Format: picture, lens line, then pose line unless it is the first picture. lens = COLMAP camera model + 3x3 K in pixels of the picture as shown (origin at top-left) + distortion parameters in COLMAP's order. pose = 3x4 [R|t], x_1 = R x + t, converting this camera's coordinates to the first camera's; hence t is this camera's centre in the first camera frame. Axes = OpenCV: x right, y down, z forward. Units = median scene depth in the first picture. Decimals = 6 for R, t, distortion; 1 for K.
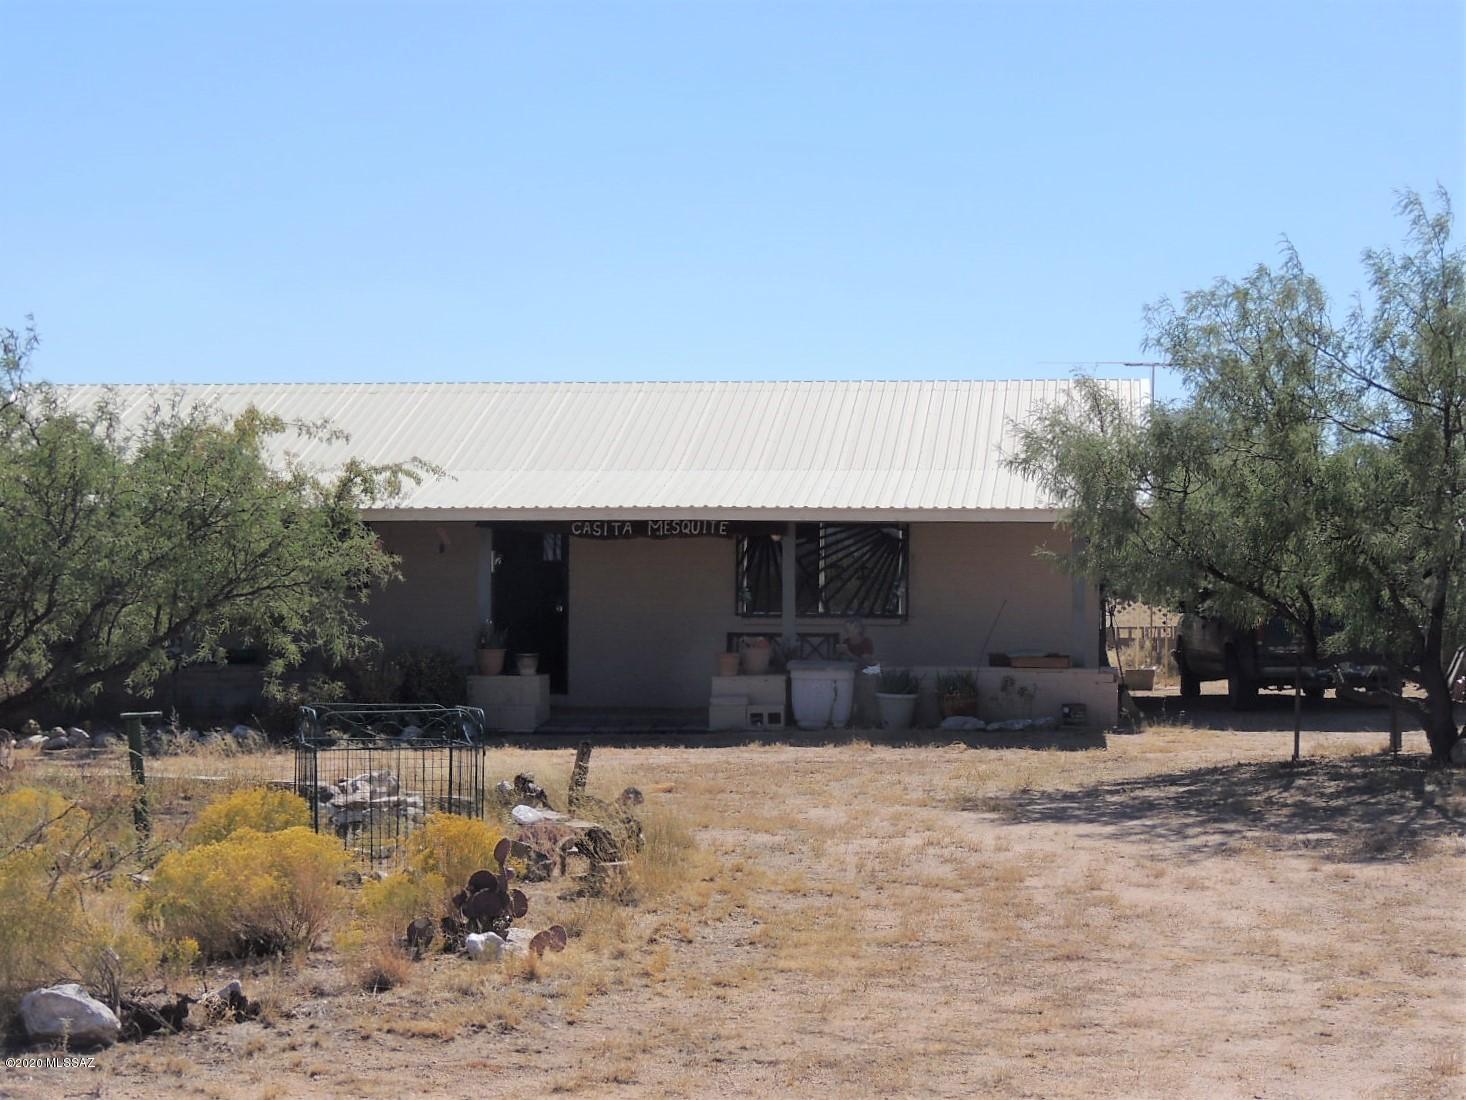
lens RADIAL K [[2992.0, 0, 732.9], [0, 2992.0, 550.3], [0, 0, 1]] dist [0.019808, 0.000000]
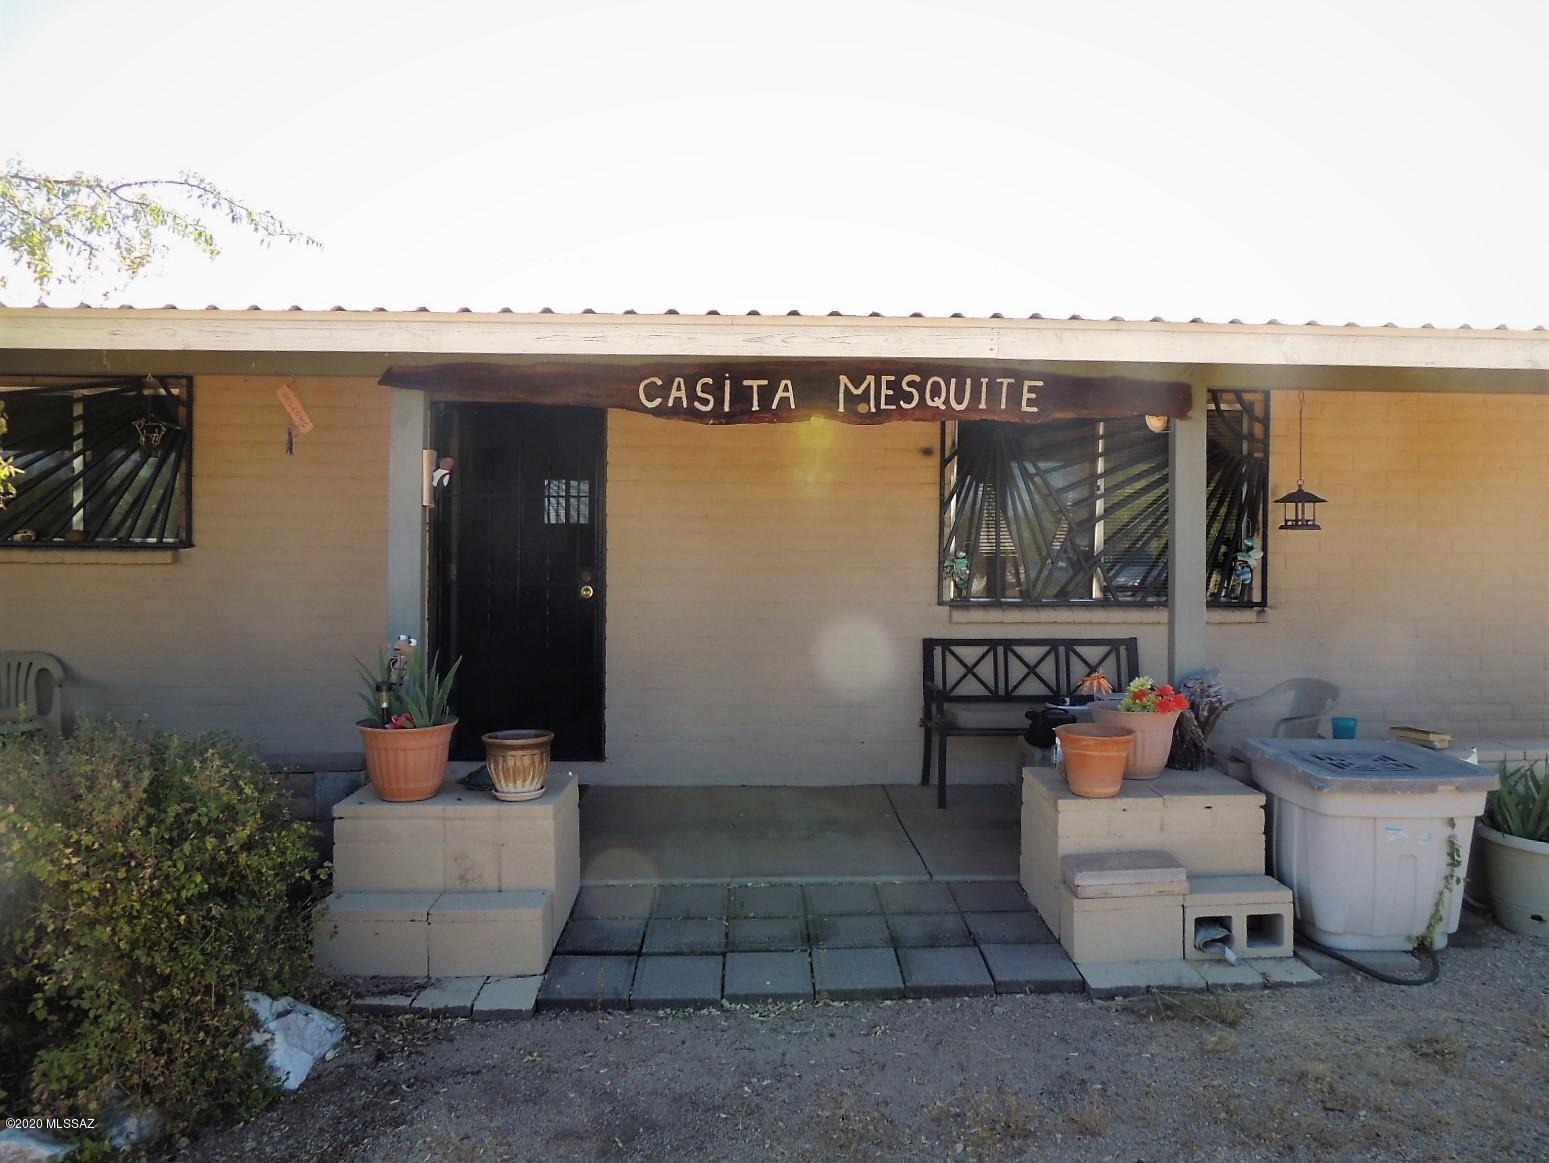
lens RADIAL K [[1094.0, 0, 795.0], [0, 1094.0, 548.4], [0, 0, 1]] dist [-0.016337, -0.002574]
pose [[0.985482, 0.002954, 0.169753, -0.056948], [-0.003175, 0.999994, 0.001033, 0.012309], [-0.169749, -0.001557, 0.985486, 0.845873]]
